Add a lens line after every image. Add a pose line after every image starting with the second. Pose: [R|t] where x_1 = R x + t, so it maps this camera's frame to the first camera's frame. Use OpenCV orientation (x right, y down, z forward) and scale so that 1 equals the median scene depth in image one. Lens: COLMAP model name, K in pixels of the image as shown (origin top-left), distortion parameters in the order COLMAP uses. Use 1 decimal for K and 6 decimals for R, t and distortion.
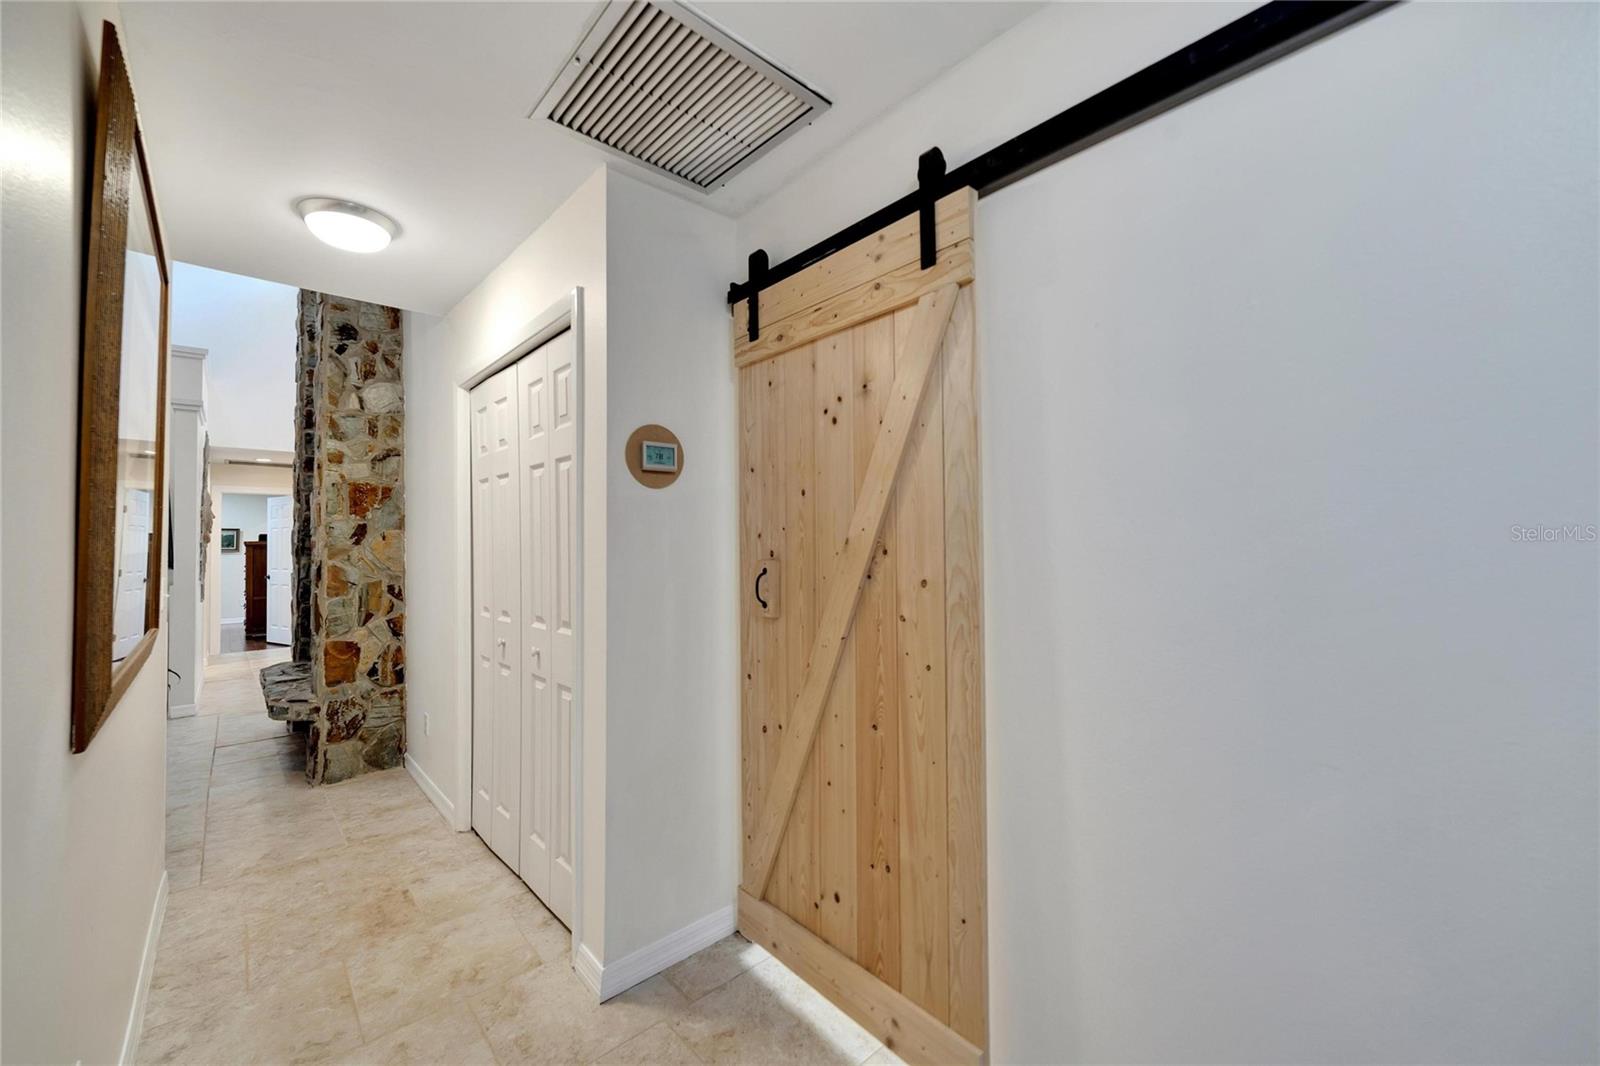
lens RADIAL K [[617.3, 0, 798.5], [0, 617.3, 522.4], [0, 0, 1]] dist [-0.001161, 0.000140]
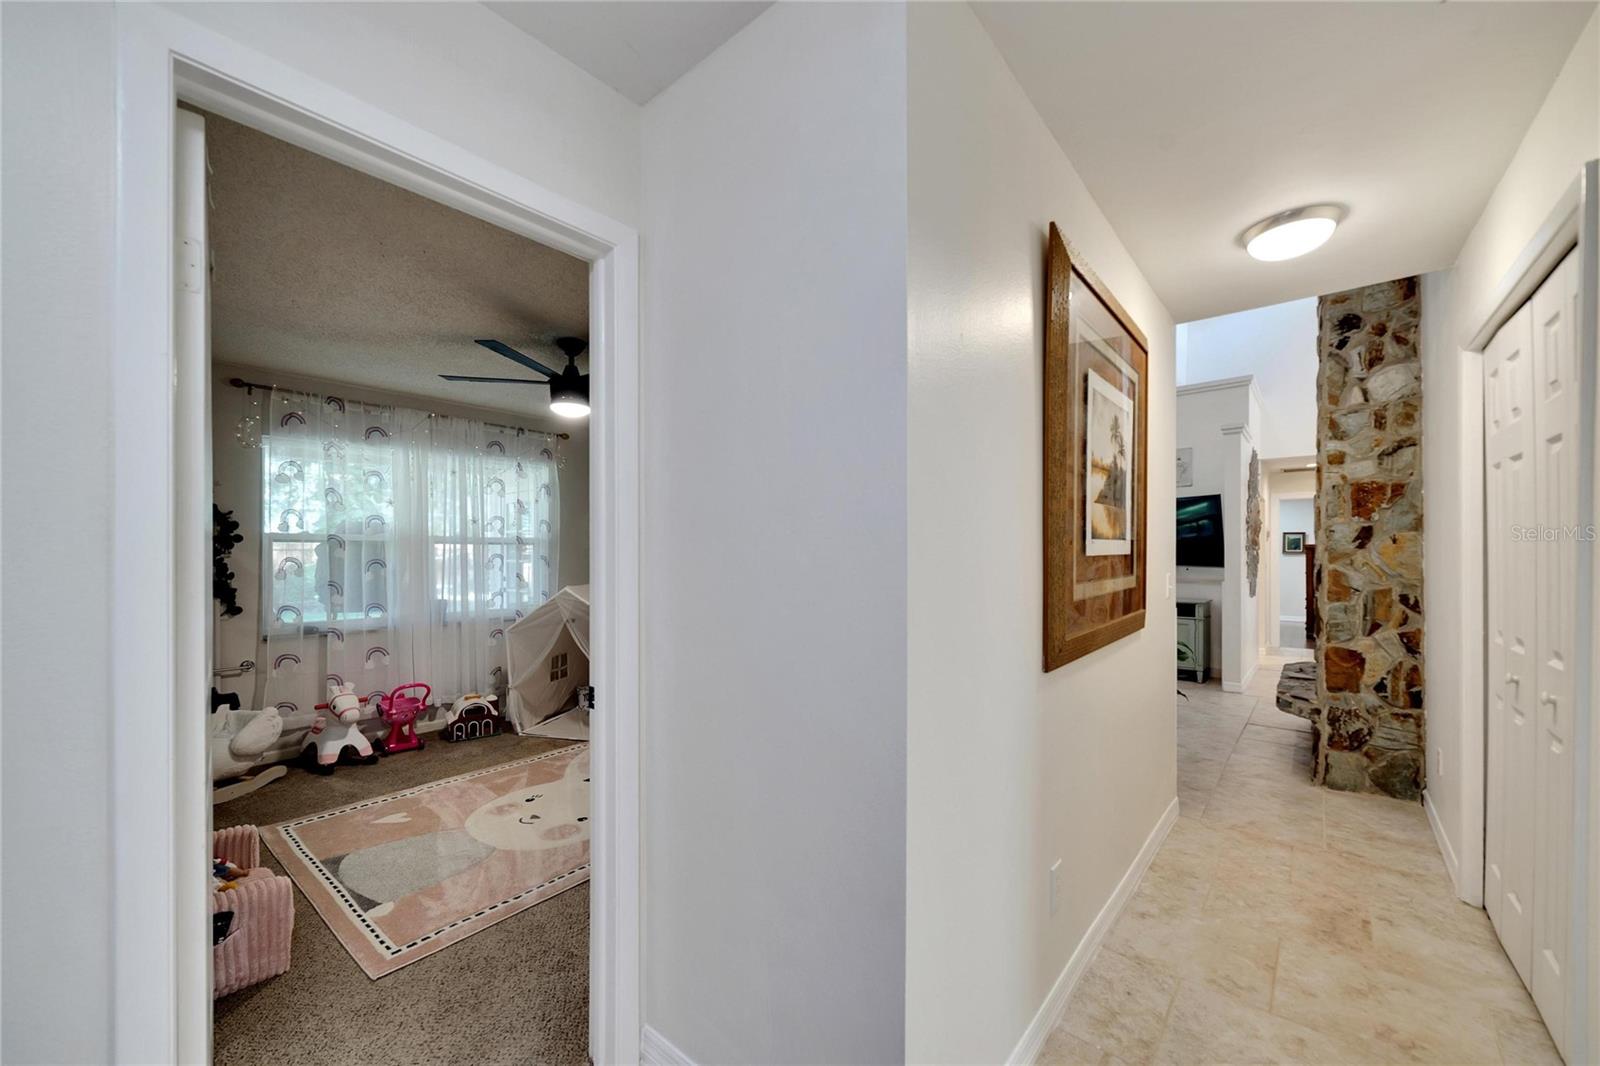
lens RADIAL K [[617.3, 0, 794.1], [0, 617.3, 553.8], [0, 0, 1]] dist [-0.001161, 0.000140]
pose [[0.125798, 0.012671, -0.991975, 0.106133], [0.033839, 0.999282, 0.017055, -0.000817], [0.991479, -0.035713, 0.125279, 0.029064]]
